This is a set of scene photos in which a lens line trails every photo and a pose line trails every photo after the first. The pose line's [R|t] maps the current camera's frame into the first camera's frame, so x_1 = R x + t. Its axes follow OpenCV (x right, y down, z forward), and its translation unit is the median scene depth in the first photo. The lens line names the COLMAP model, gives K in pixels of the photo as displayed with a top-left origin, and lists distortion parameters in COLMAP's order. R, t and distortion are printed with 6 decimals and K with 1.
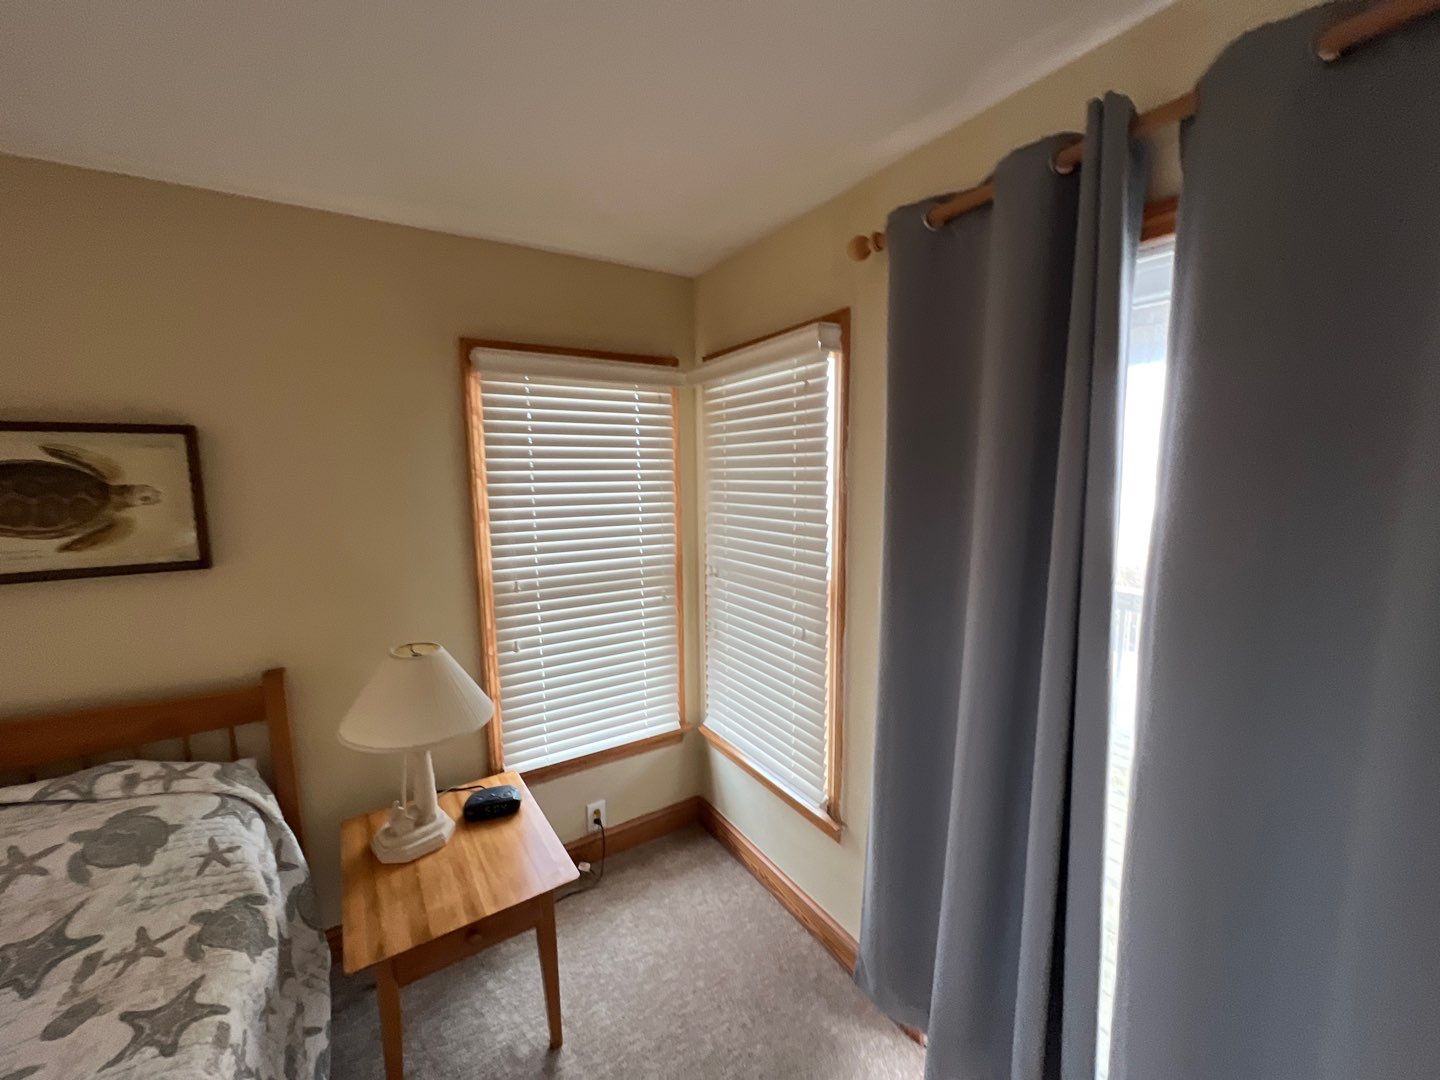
lens RADIAL K [[574.0, 0, 719.0], [0, 574.0, 538.2], [0, 0, 1]] dist [0.002406, -0.000753]
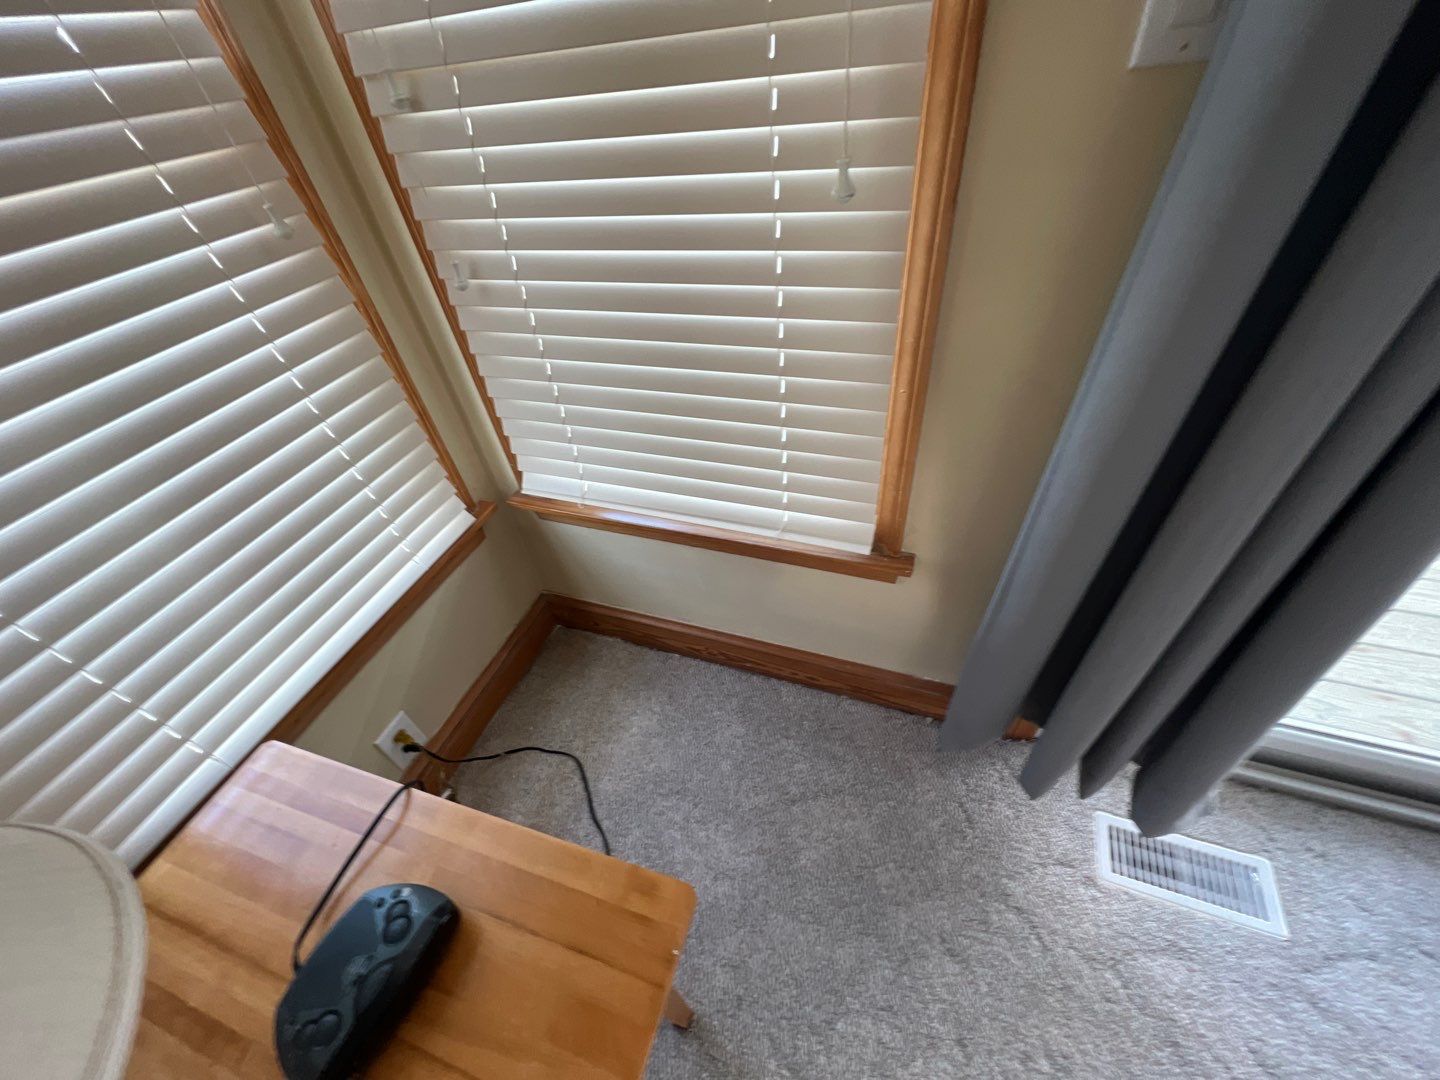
lens RADIAL K [[574.0, 0, 719.0], [0, 574.0, 538.2], [0, 0, 1]] dist [0.002406, -0.000753]
pose [[0.787620, -0.468552, 0.400142, -0.153881], [0.174723, 0.792593, 0.584182, 0.132292], [-0.590869, -0.390199, 0.706129, 0.753631]]
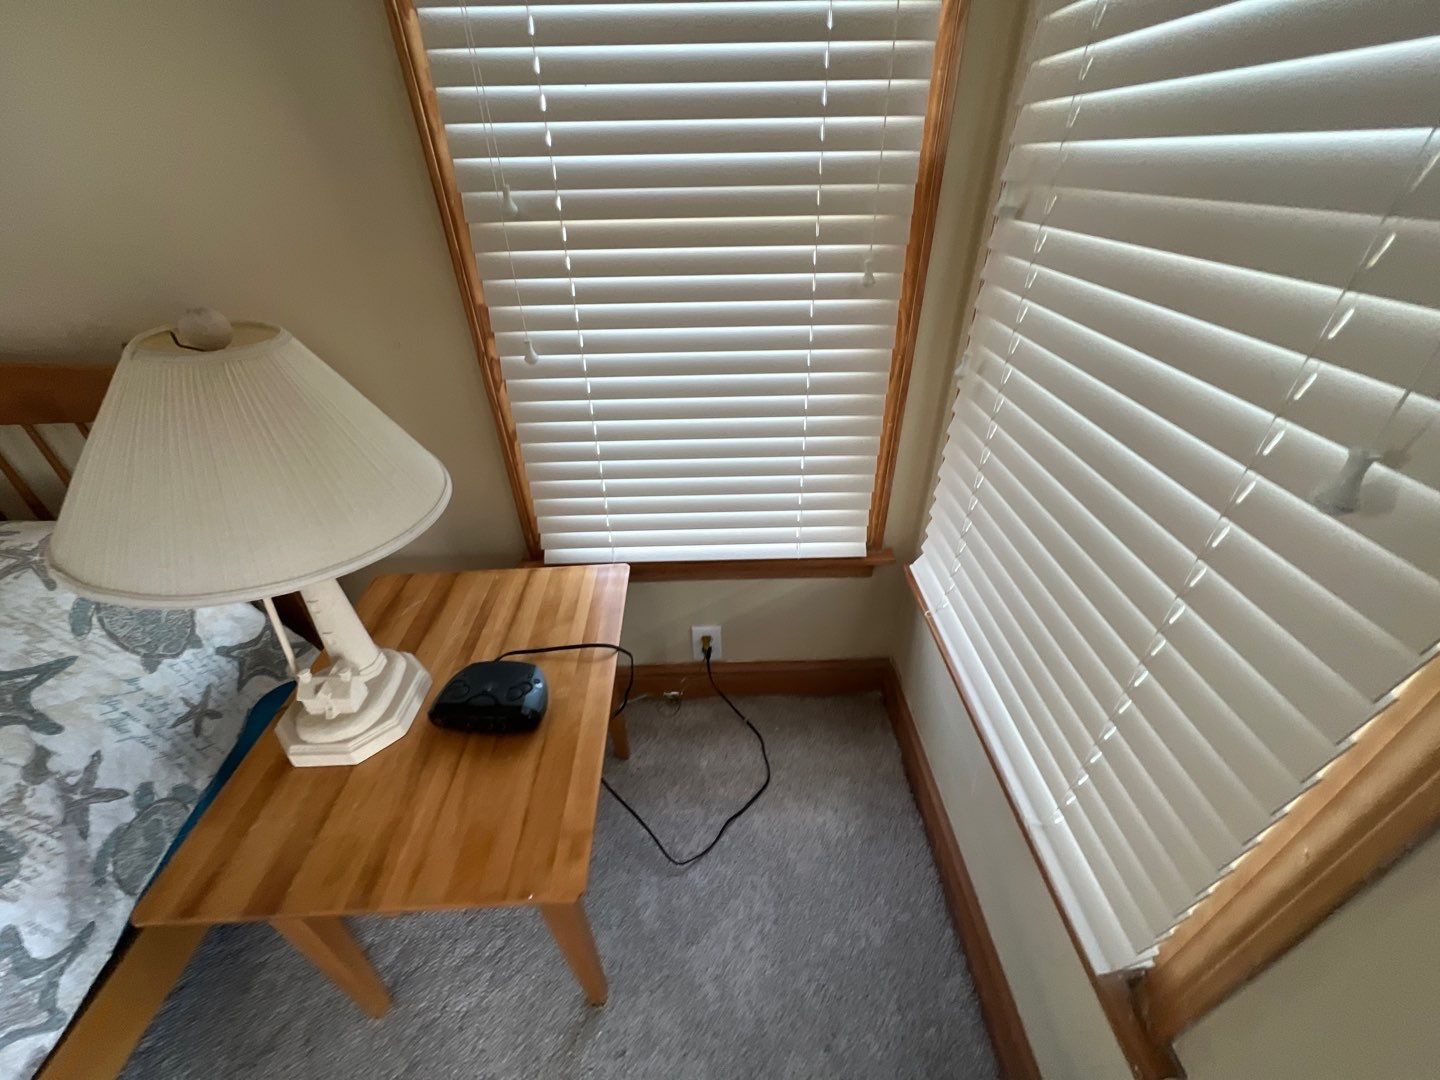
lens RADIAL K [[574.9, 0, 717.1], [0, 574.9, 538.8], [0, 0, 1]] dist [-0.001987, 0.000001]
pose [[0.855835, 0.284568, -0.431934, 0.057292], [-0.054469, 0.880000, 0.471840, 0.110493], [0.514373, -0.380291, 0.768635, 0.769664]]
